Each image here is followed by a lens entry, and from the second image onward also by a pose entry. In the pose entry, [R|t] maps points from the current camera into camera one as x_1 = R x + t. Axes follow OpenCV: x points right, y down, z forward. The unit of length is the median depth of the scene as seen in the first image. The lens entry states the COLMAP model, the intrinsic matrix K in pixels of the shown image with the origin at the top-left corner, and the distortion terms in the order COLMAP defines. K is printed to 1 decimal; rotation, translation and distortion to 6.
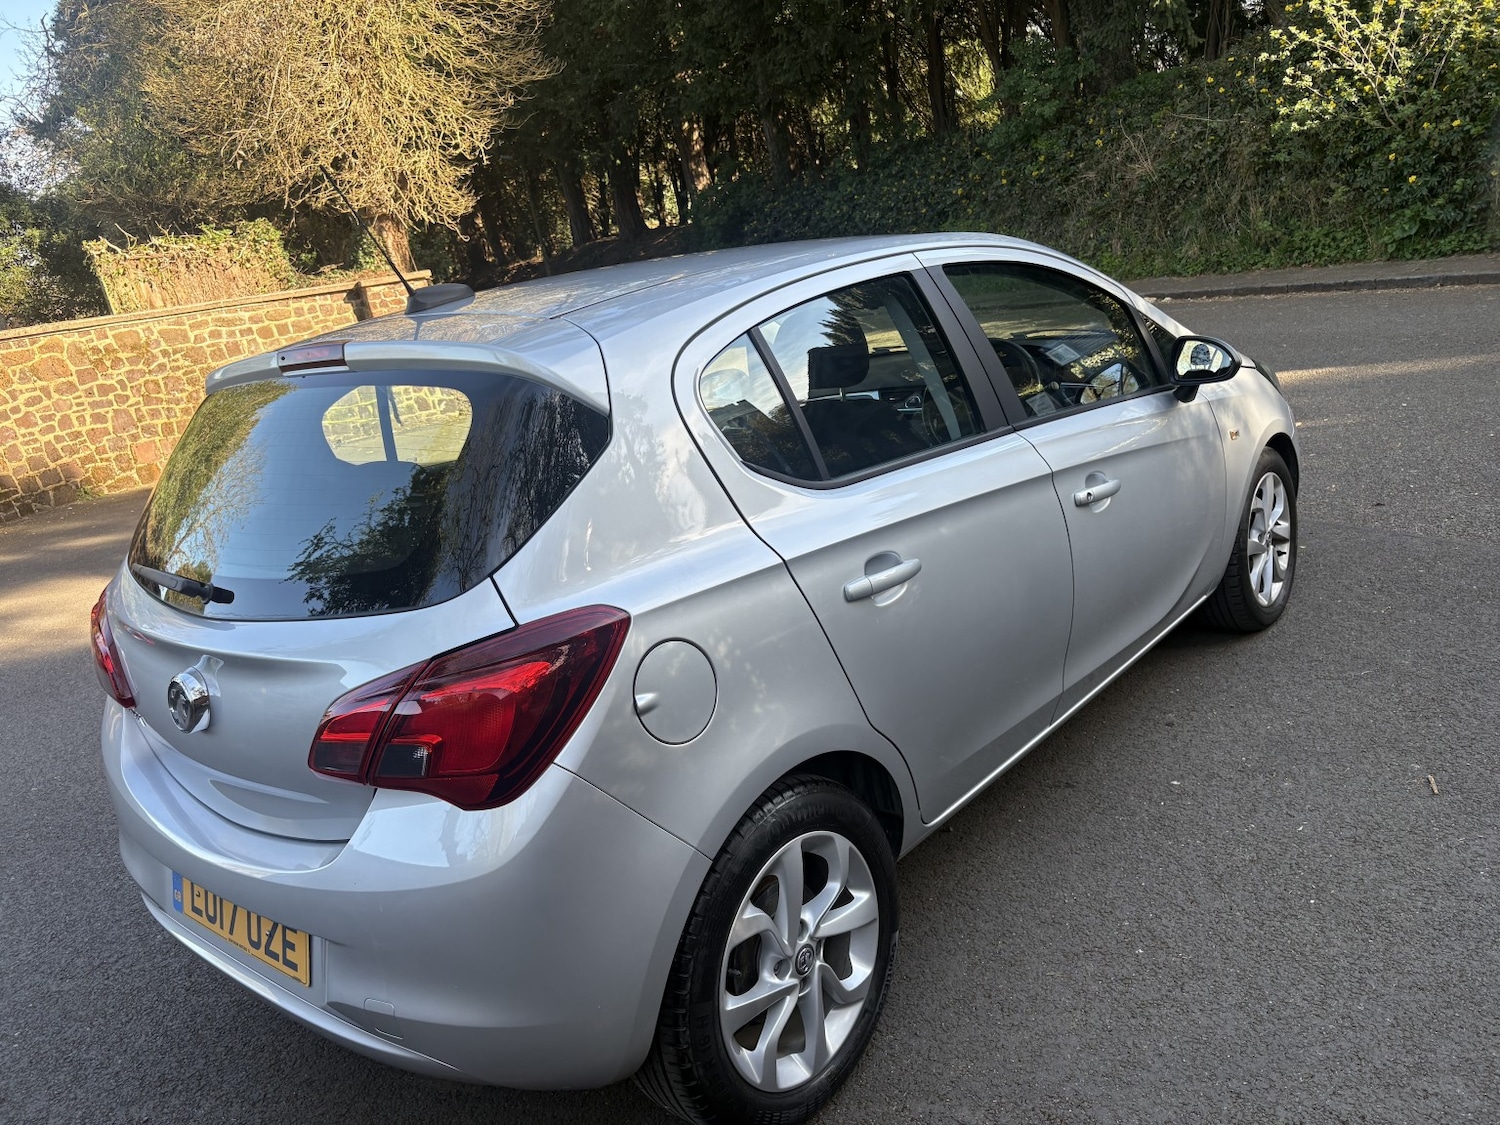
lens RADIAL K [[1143.0, 0, 727.6], [0, 1143.0, 561.2], [0, 0, 1]] dist [0.042532, -0.045072]
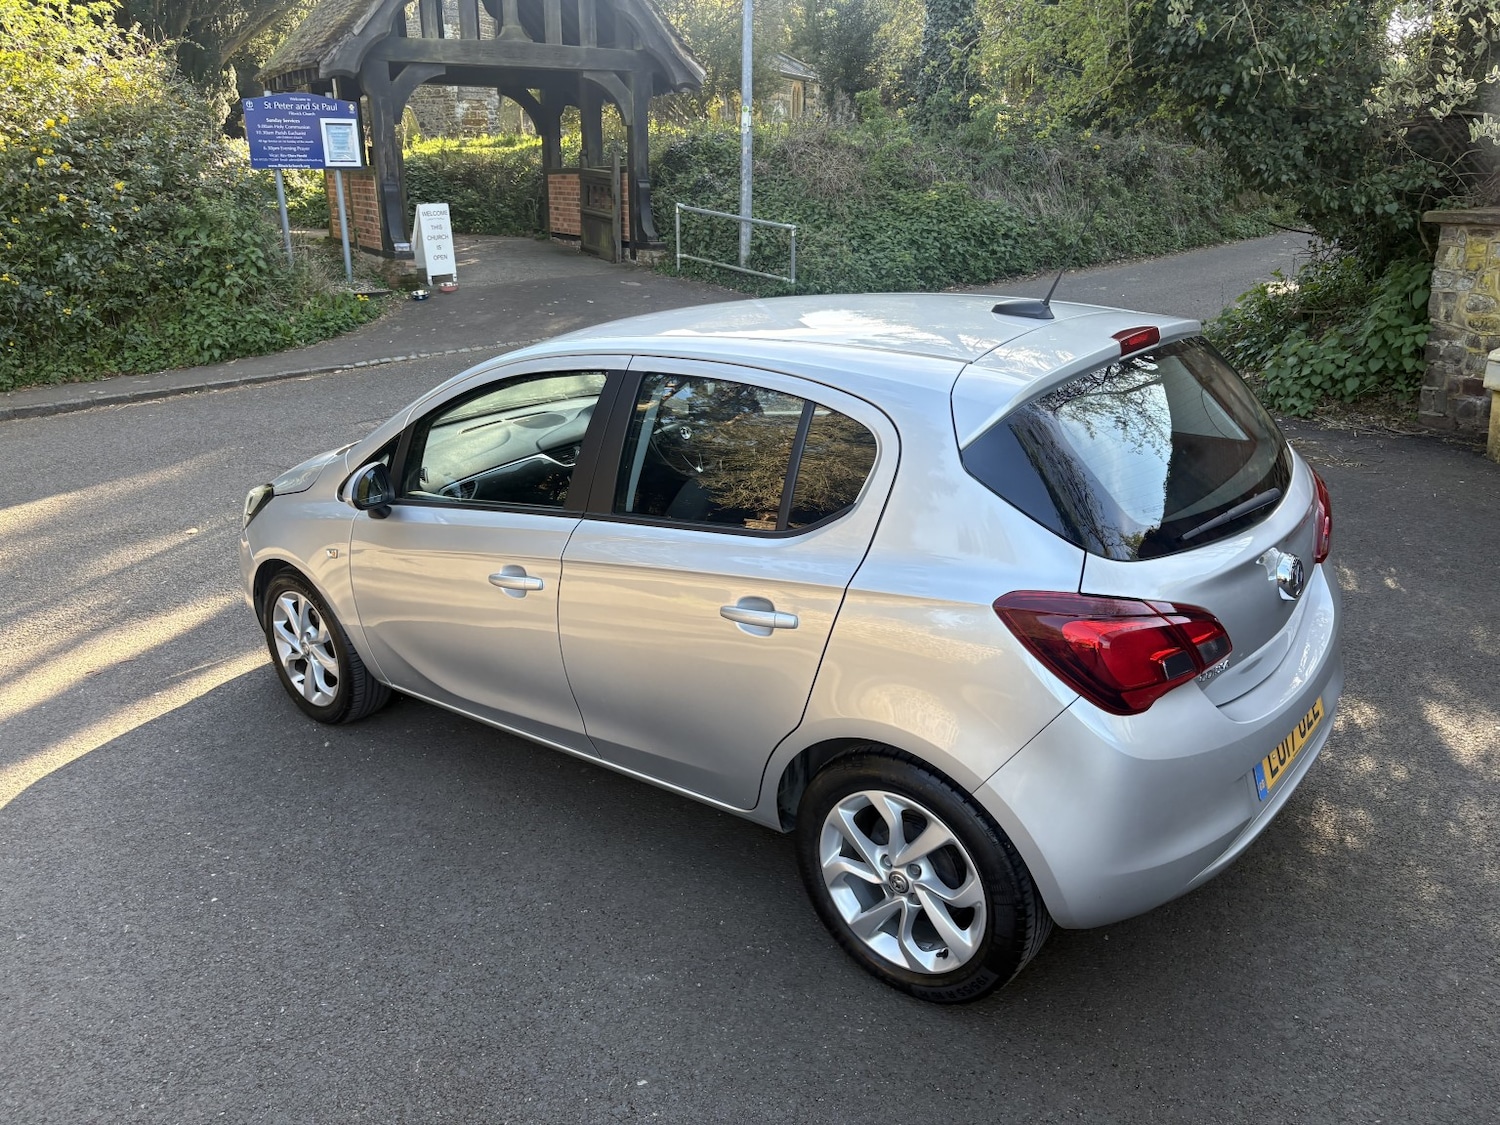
lens RADIAL K [[1143.0, 0, 739.1], [0, 1143.0, 549.2], [0, 0, 1]] dist [0.042532, -0.045072]
pose [[-0.012845, -0.152457, 0.988227, -0.273910], [0.319990, 0.935708, 0.148514, -0.048143], [-0.947334, 0.318130, 0.036766, 0.238185]]
